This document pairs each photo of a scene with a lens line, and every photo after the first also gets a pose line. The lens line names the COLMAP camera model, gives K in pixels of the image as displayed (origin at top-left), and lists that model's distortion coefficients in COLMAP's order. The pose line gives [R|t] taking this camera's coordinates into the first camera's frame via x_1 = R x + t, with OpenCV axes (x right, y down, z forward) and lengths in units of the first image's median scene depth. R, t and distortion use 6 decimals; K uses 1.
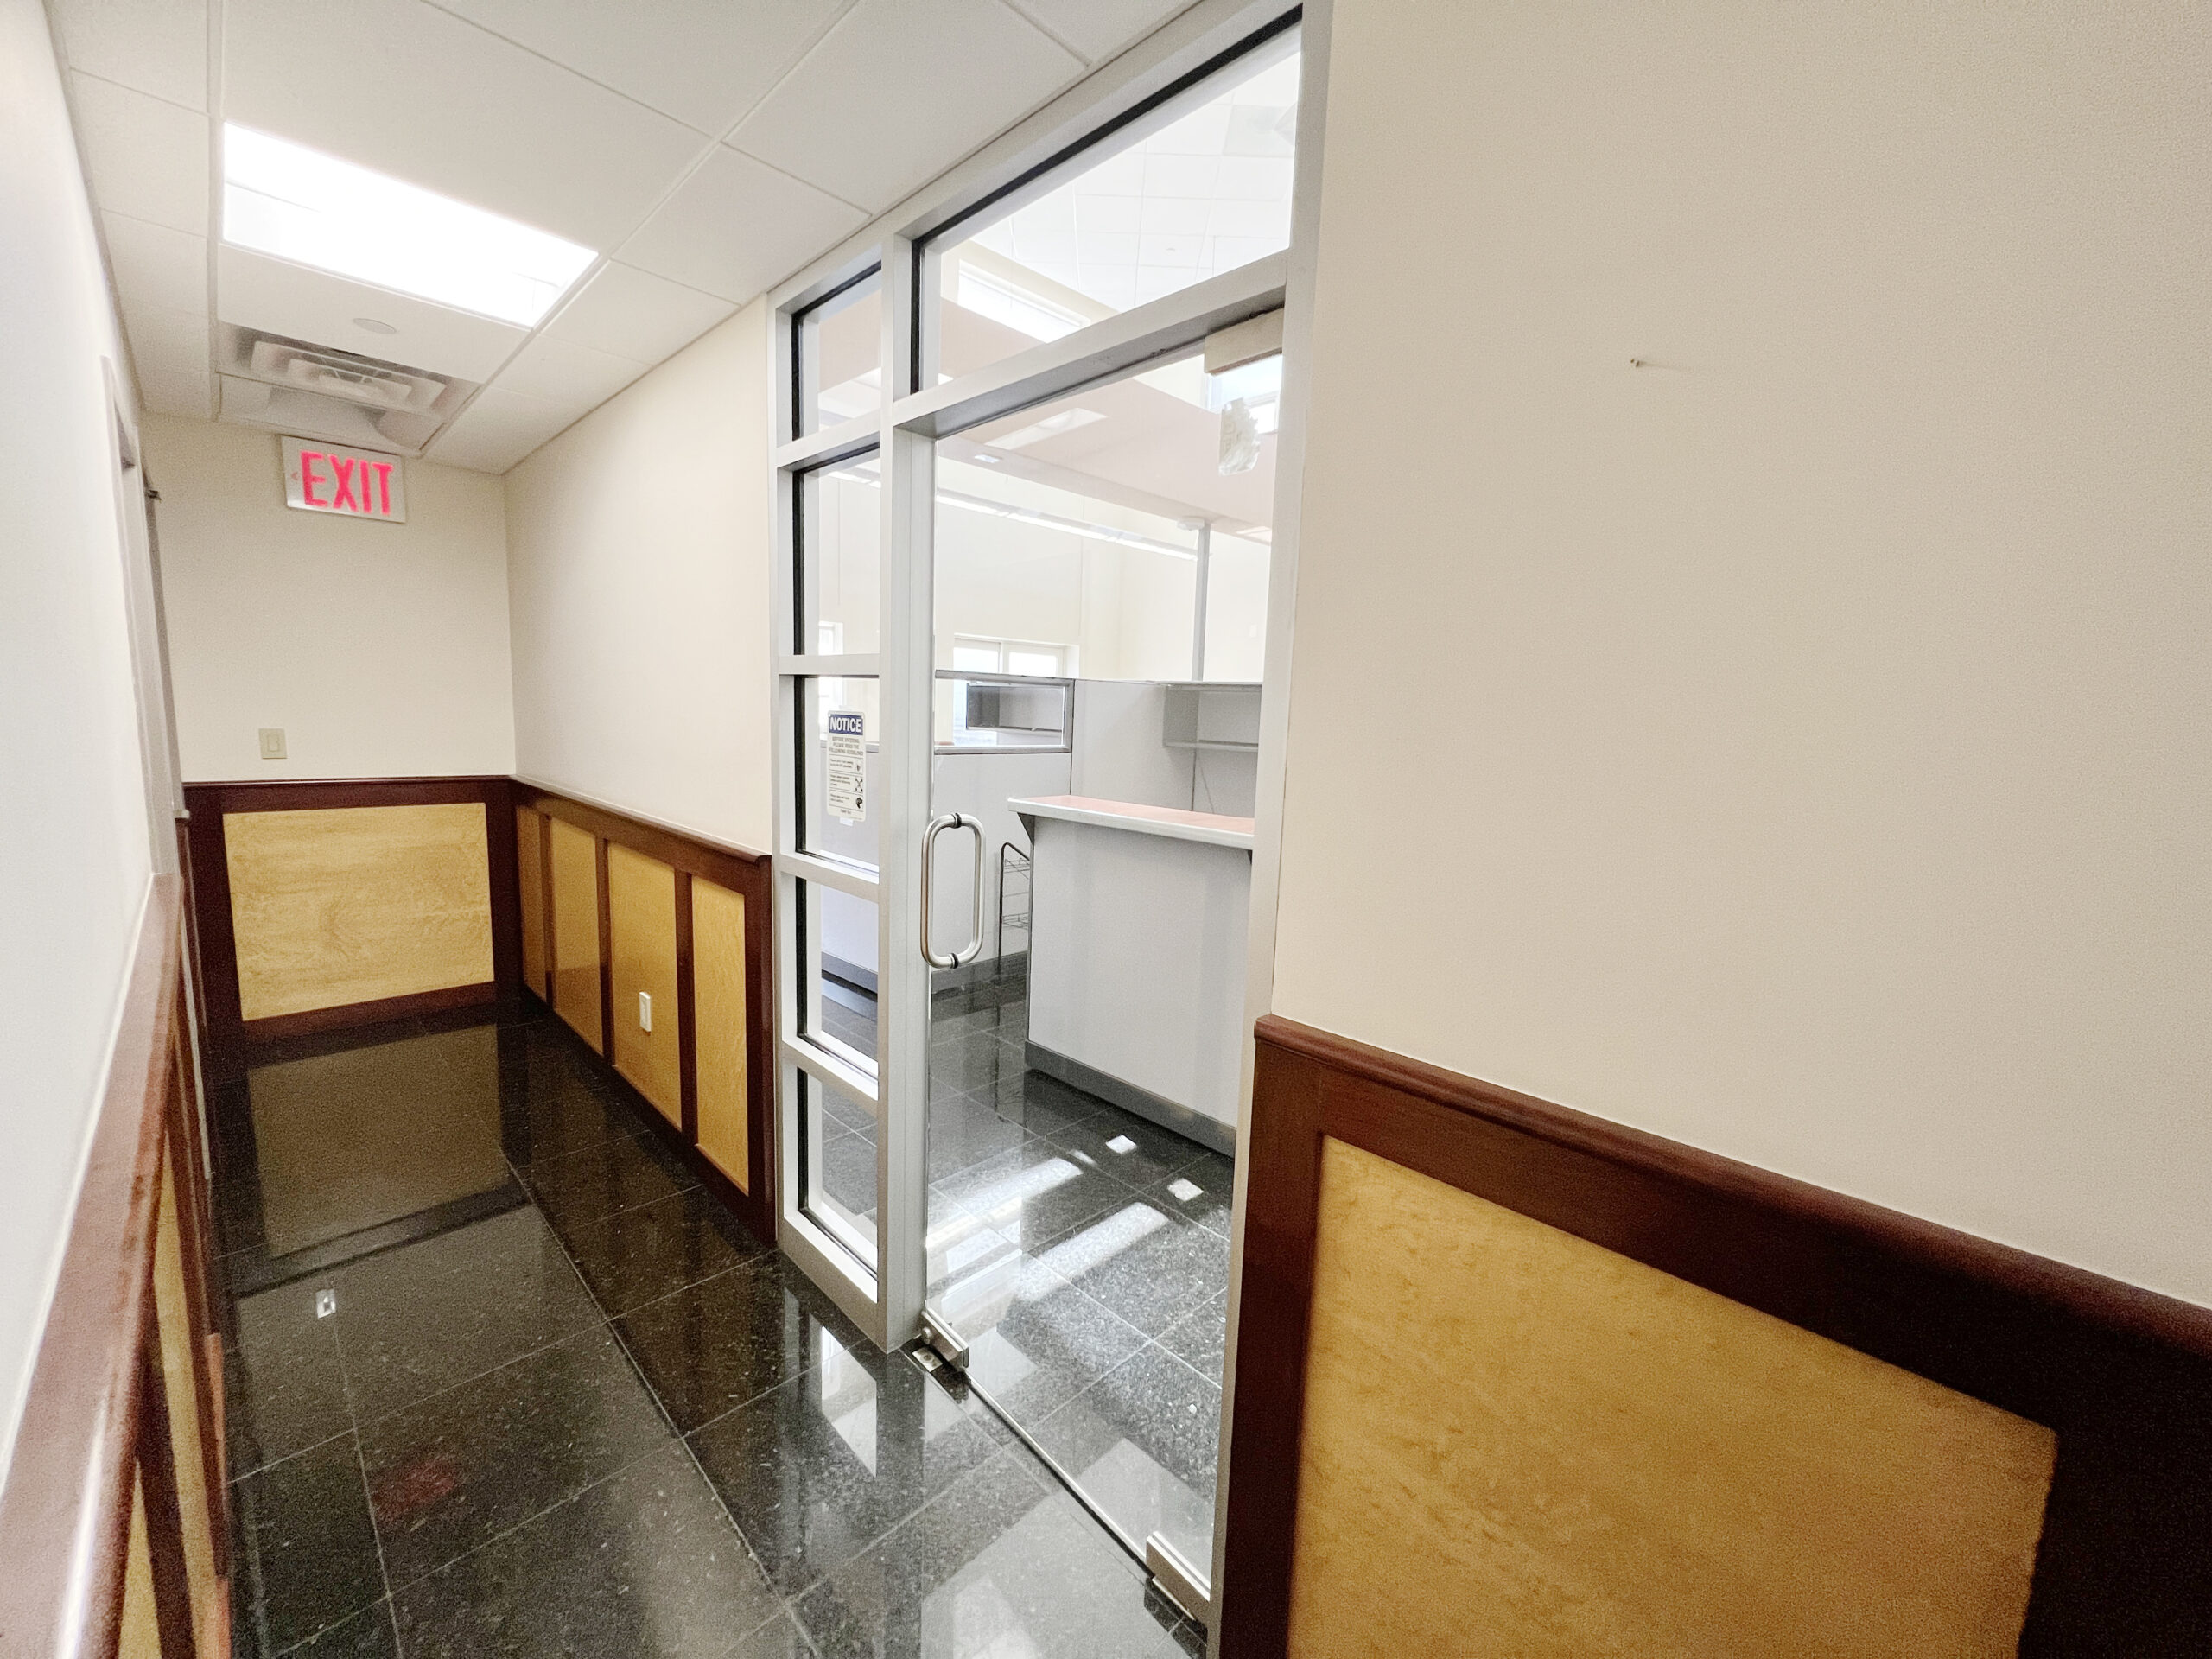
lens RADIAL K [[883.5, 0, 1106.0], [0, 883.5, 829.5], [0, 0, 1]] dist [0.000569, -0.000294]
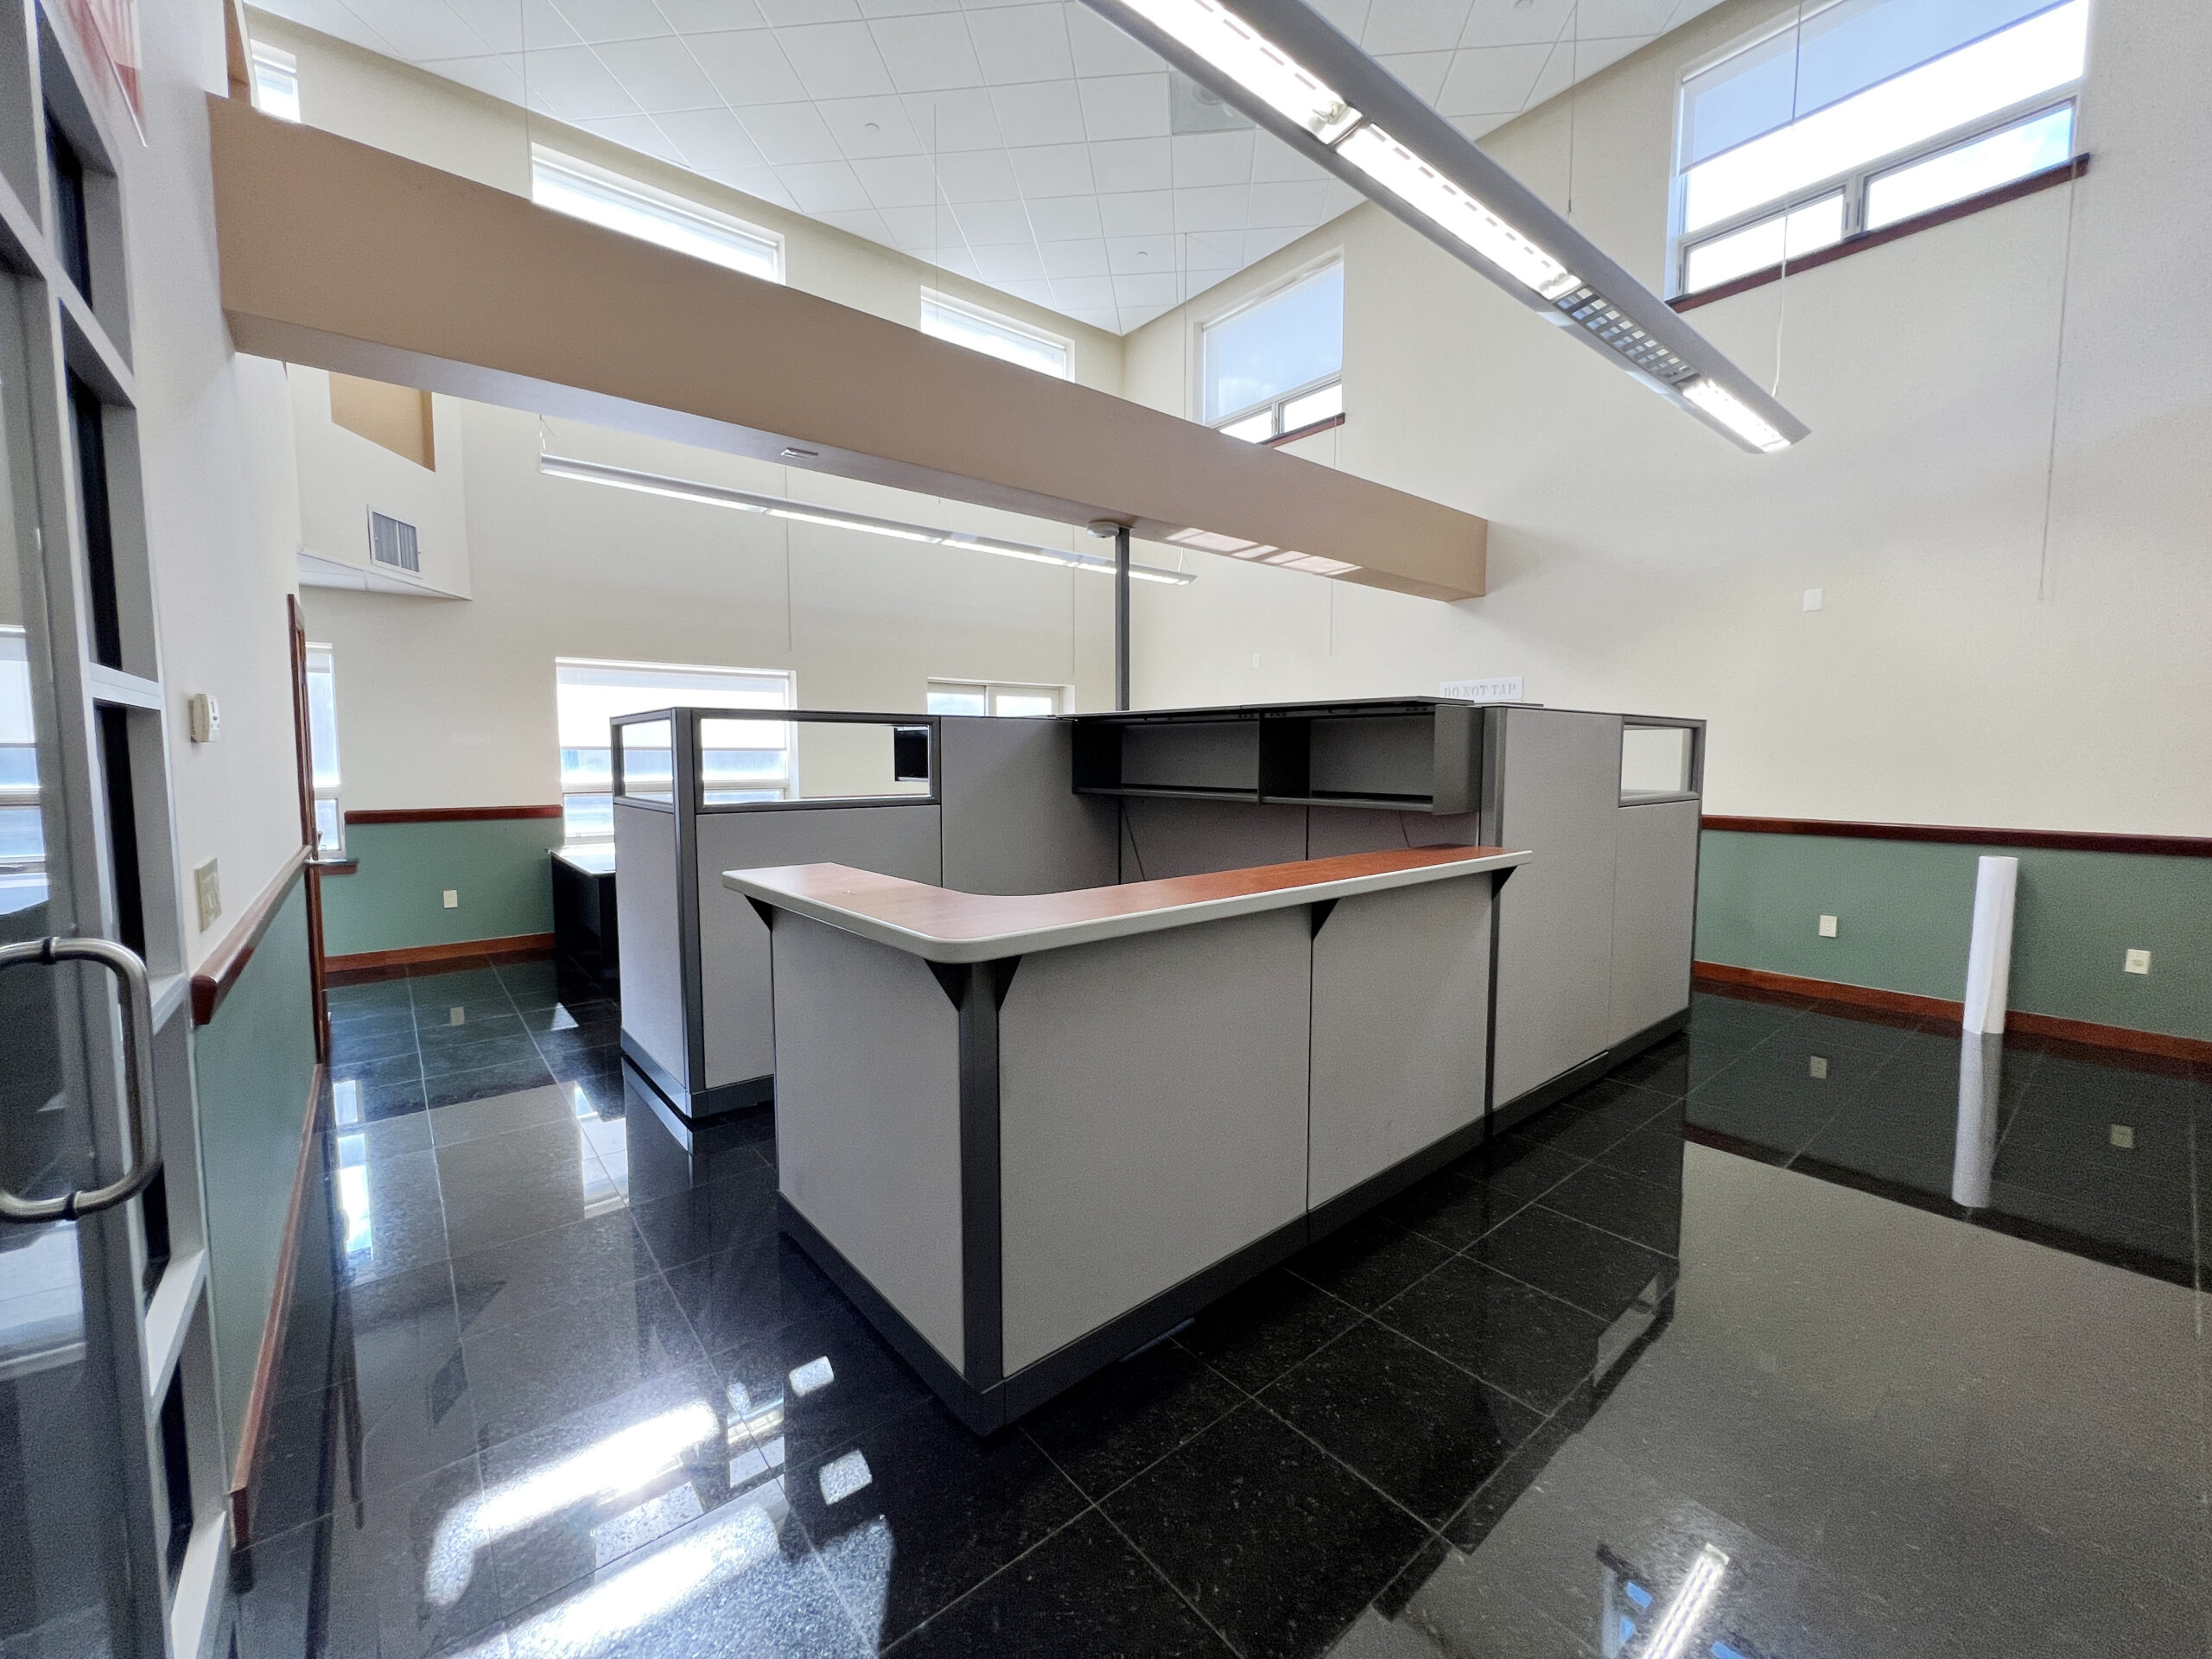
lens RADIAL K [[883.5, 0, 1106.0], [0, 883.5, 829.5], [0, 0, 1]] dist [0.000569, -0.000294]
pose [[0.994152, -0.027440, -0.104444, 0.175432], [0.022116, 0.998413, -0.051792, -0.015037], [0.105699, 0.049180, 0.993181, 0.169021]]
